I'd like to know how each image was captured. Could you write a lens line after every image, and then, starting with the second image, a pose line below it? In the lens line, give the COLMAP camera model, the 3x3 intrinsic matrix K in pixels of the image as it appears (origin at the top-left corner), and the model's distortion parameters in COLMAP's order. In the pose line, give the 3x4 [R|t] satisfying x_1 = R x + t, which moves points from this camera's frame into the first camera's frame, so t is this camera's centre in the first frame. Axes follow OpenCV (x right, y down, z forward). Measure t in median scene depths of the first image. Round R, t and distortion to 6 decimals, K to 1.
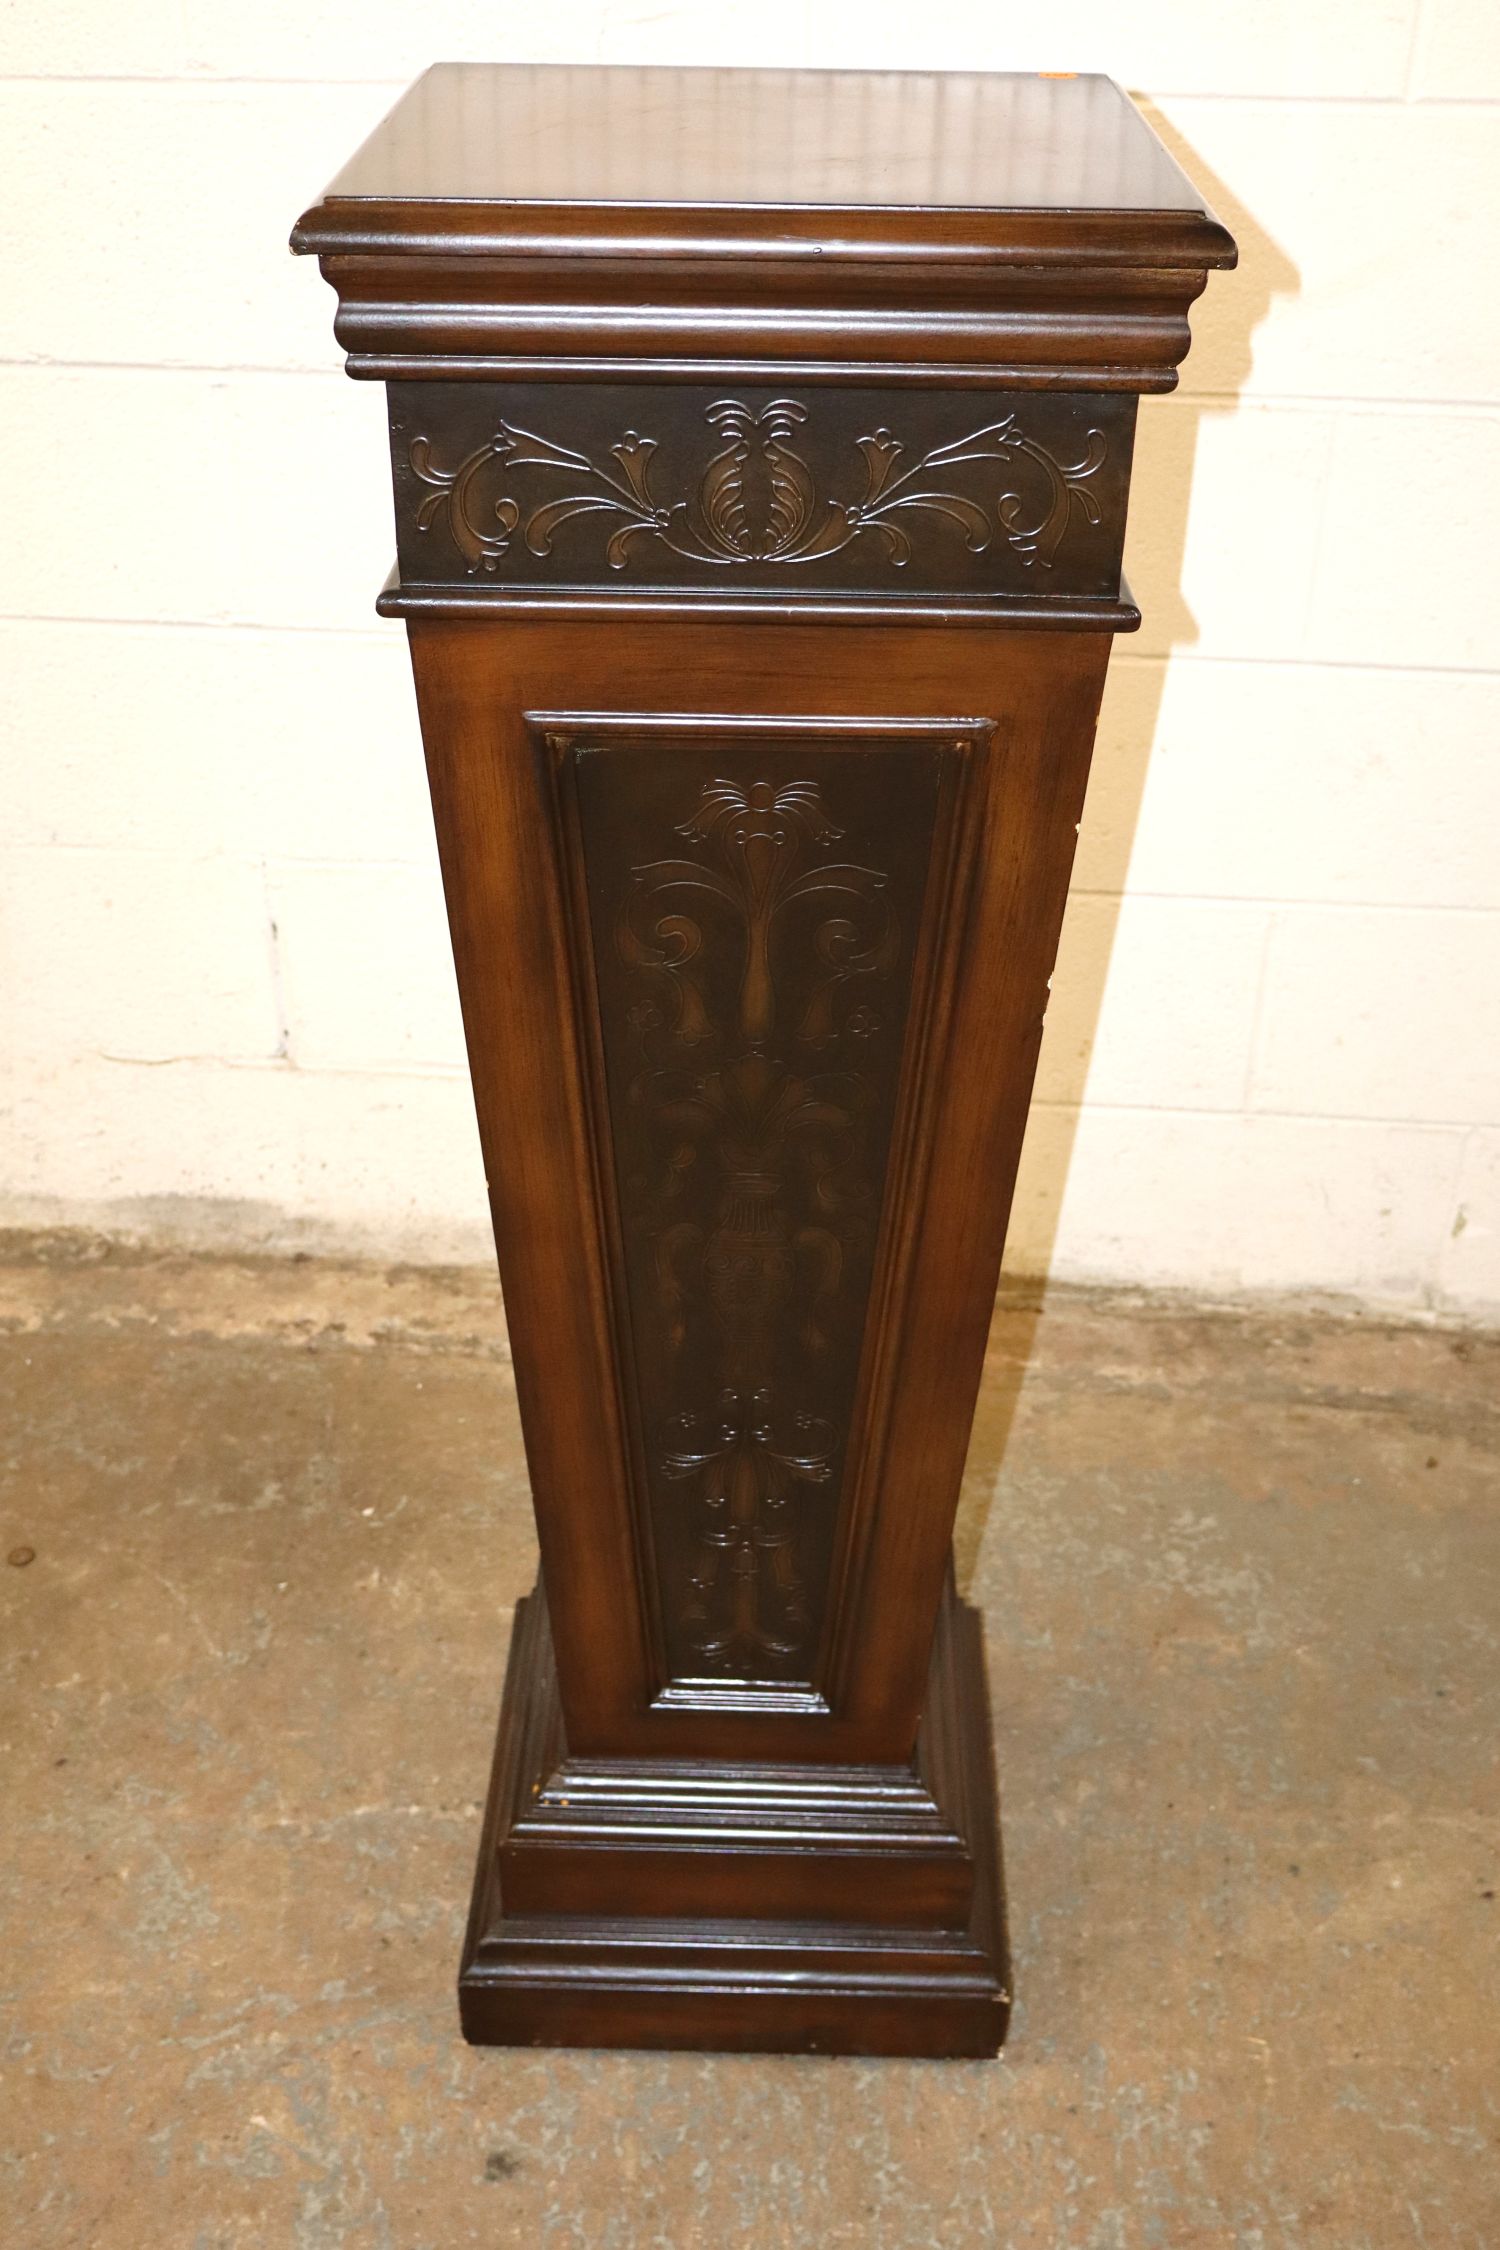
lens RADIAL K [[2436.2, 0, 750.0], [0, 2436.2, 1125.0], [0, 0, 1]] dist [-0.002707, -0.015627]
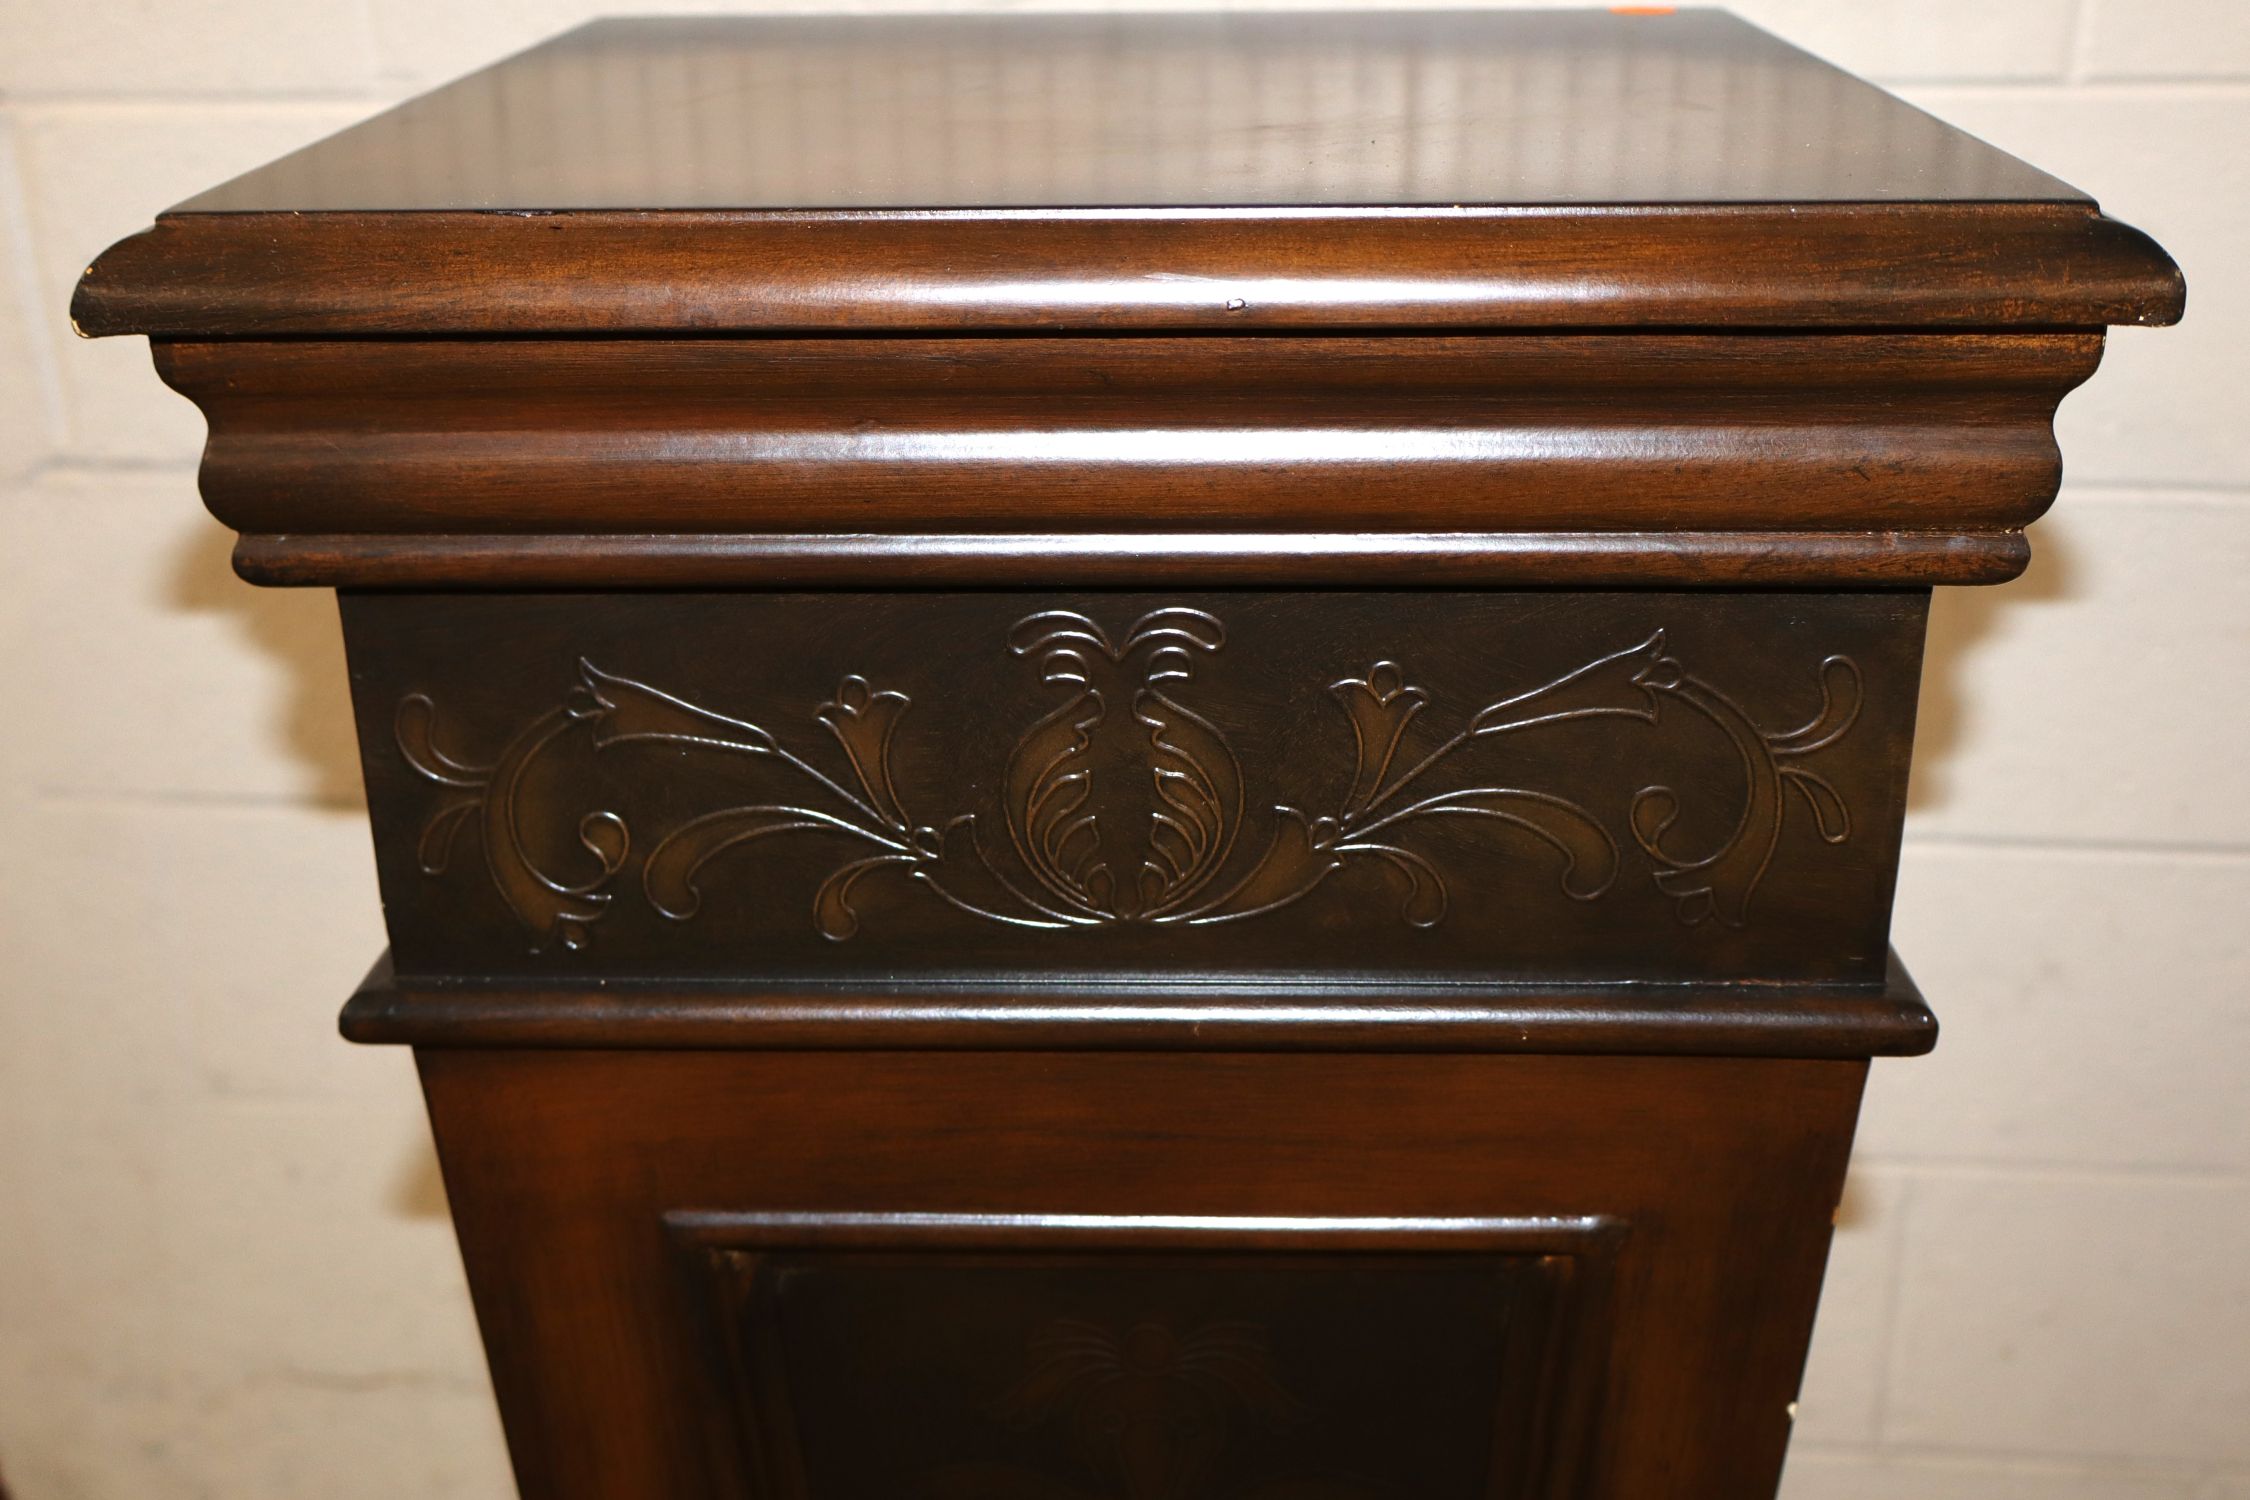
lens RADIAL K [[2436.2, 0, 1125.0], [0, 2436.2, 750.0], [0, 0, 1]] dist [-0.002707, -0.015627]
pose [[0.999448, -0.017139, -0.028450, 0.017313], [0.012340, 0.986873, -0.161029, -0.191880], [0.030837, 0.160589, 0.986540, 0.531098]]
